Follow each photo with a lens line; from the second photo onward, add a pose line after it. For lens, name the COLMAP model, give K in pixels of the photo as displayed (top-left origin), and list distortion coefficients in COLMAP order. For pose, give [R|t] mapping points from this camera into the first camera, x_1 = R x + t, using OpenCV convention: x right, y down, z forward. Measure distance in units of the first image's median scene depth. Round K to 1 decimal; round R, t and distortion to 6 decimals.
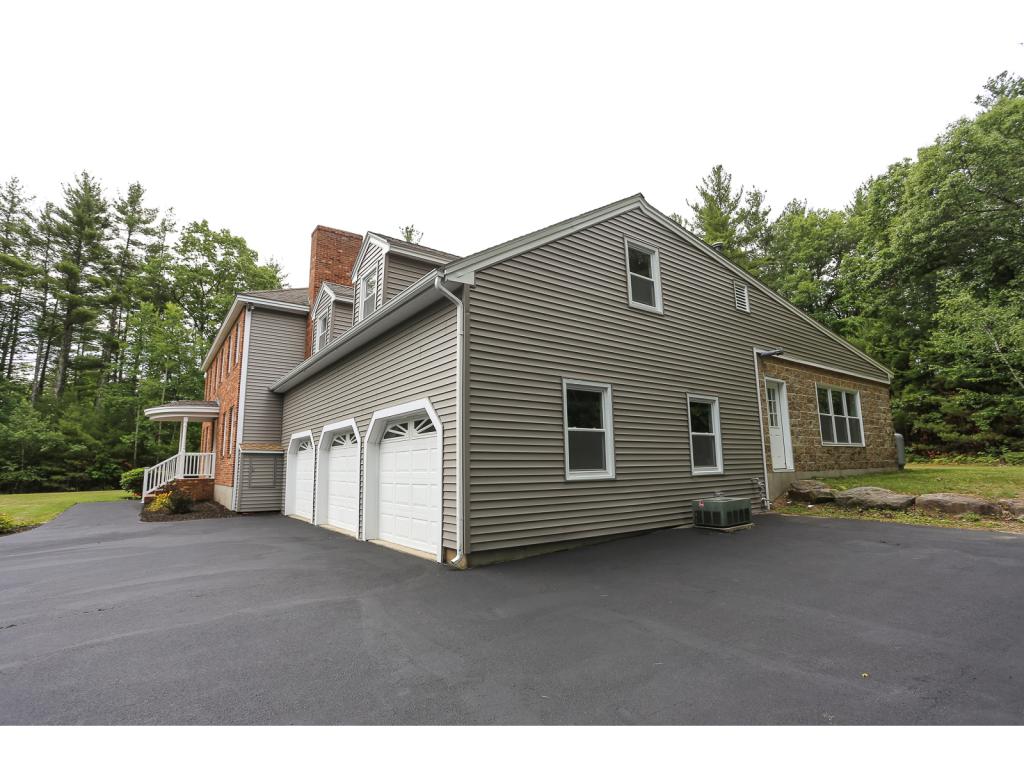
lens RADIAL K [[512.1, 0, 516.8], [0, 512.1, 382.9], [0, 0, 1]] dist [-0.074740, 0.033551]
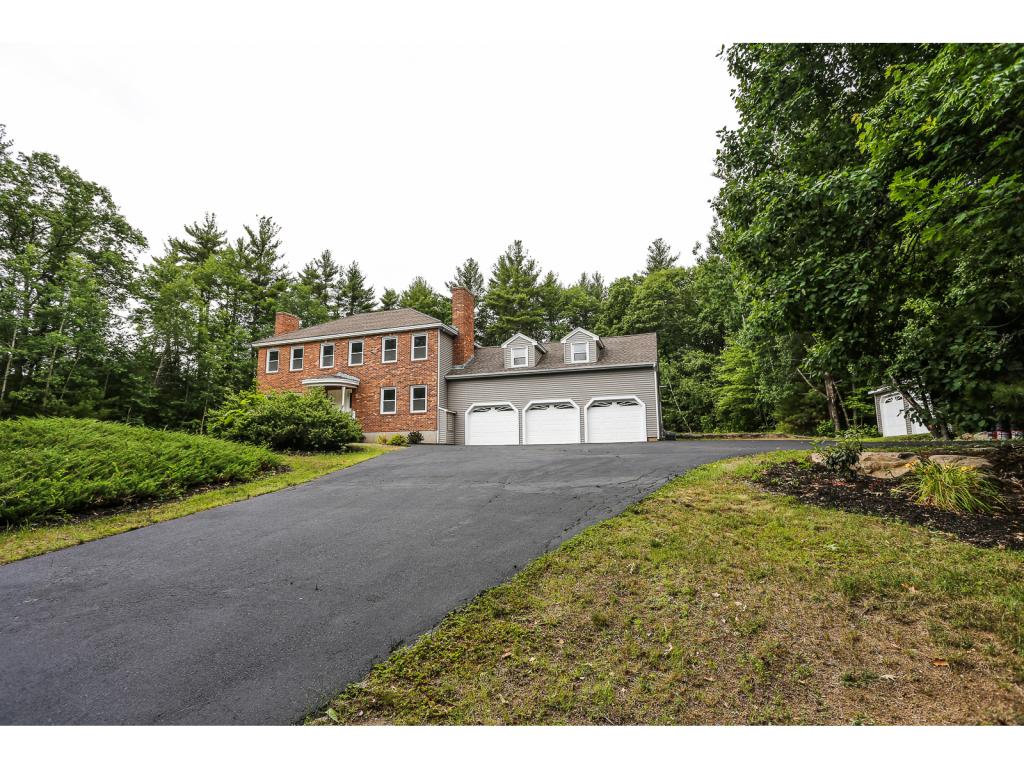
lens RADIAL K [[497.7, 0, 516.7], [0, 497.7, 384.2], [0, 0, 1]] dist [-0.077205, 0.035246]
pose [[0.799953, 0.094010, 0.592653, -0.553357], [-0.098586, 0.994821, -0.024735, 0.023193], [-0.591909, -0.038641, 0.805078, -0.222982]]
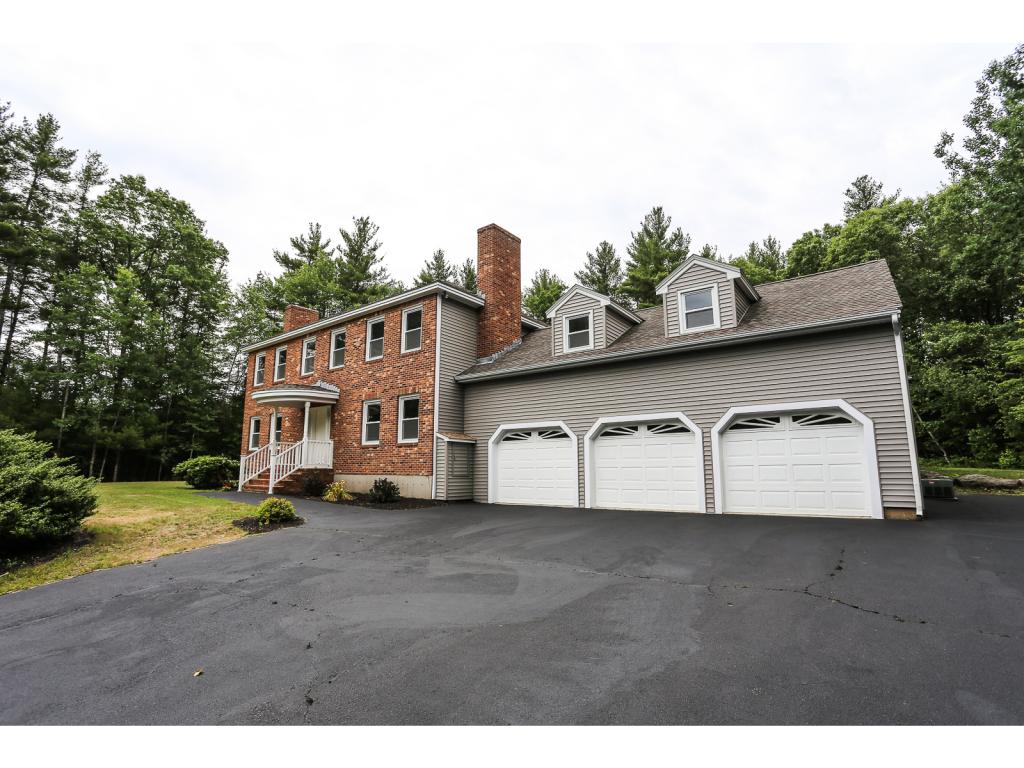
lens RADIAL K [[503.7, 0, 508.3], [0, 503.7, 391.9], [0, 0, 1]] dist [-0.079079, 0.033348]
pose [[0.958441, 0.060317, 0.278840, -0.290560], [-0.062444, 0.998048, -0.001259, 0.014071], [-0.278372, -0.016206, 0.960337, 0.002699]]
